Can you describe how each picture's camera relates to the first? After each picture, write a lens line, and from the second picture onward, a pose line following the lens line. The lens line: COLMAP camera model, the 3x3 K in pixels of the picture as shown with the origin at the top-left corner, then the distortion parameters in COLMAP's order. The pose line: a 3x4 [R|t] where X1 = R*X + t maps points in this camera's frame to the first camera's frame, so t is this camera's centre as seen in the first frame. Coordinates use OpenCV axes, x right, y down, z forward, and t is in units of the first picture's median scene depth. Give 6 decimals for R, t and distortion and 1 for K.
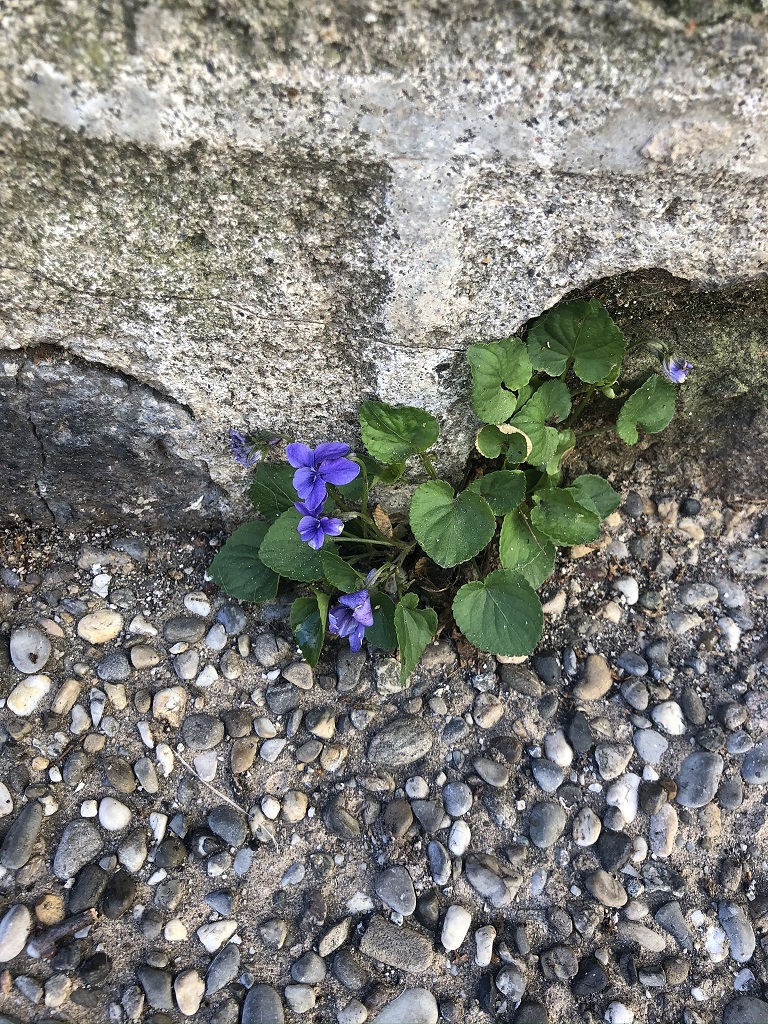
lens RADIAL K [[908.9, 0, 383.5], [0, 908.9, 511.4], [0, 0, 1]] dist [-0.059568, 0.001892]
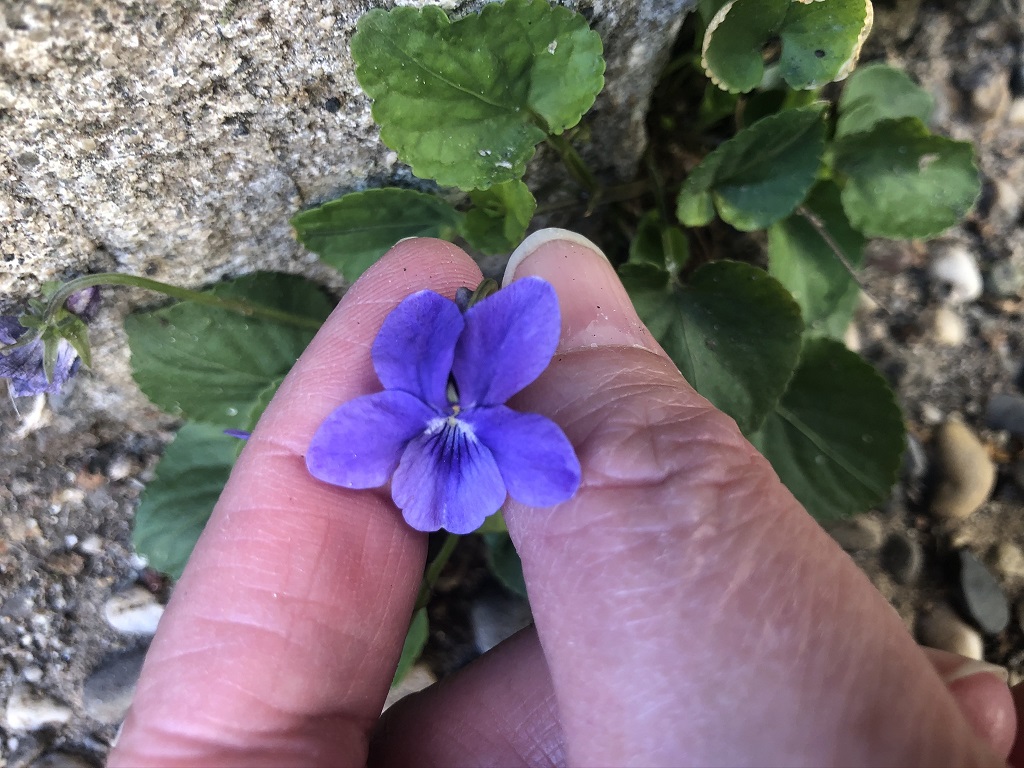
lens RADIAL K [[908.9, 0, 512.3], [0, 908.9, 382.2], [0, 0, 1]] dist [-0.059568, 0.001892]
pose [[0.946046, -0.315575, 0.073553, -0.025298], [0.288926, 0.924291, 0.249415, -0.057245], [-0.146694, -0.214707, 0.965599, 0.546644]]
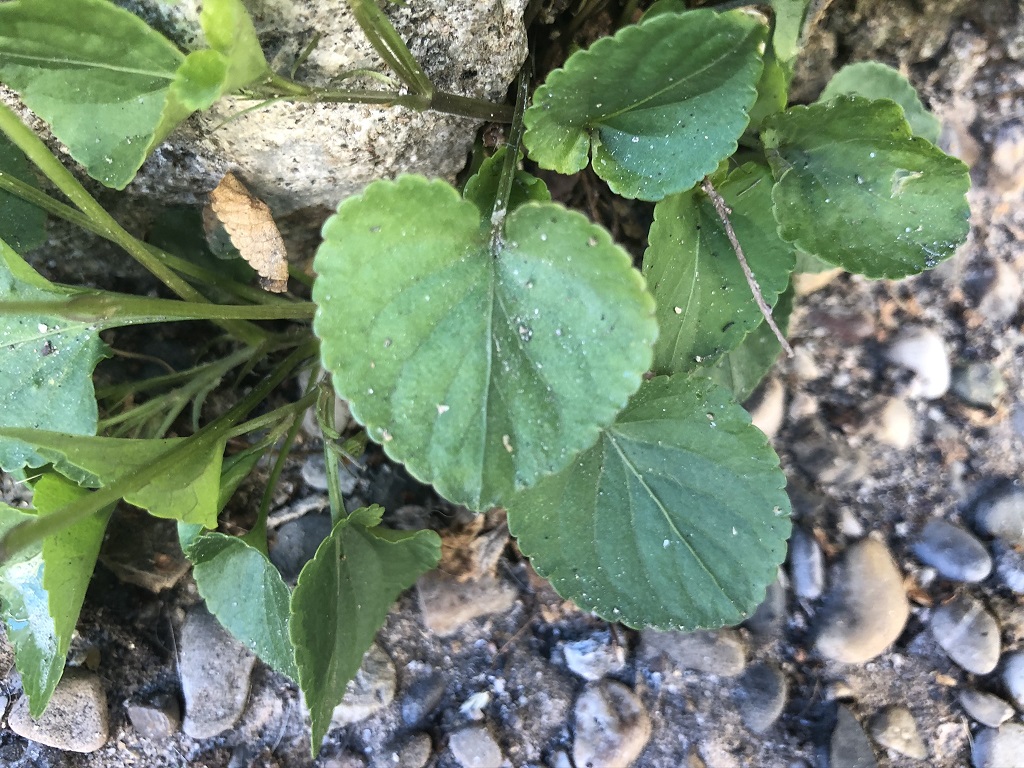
lens RADIAL K [[908.9, 0, 514.4], [0, 908.9, 383.5], [0, 0, 1]] dist [-0.059568, 0.001892]
pose [[0.993090, -0.072877, 0.091984, 0.049805], [0.050453, 0.972812, 0.226033, -0.004980], [-0.105956, -0.219830, 0.969767, 0.638719]]
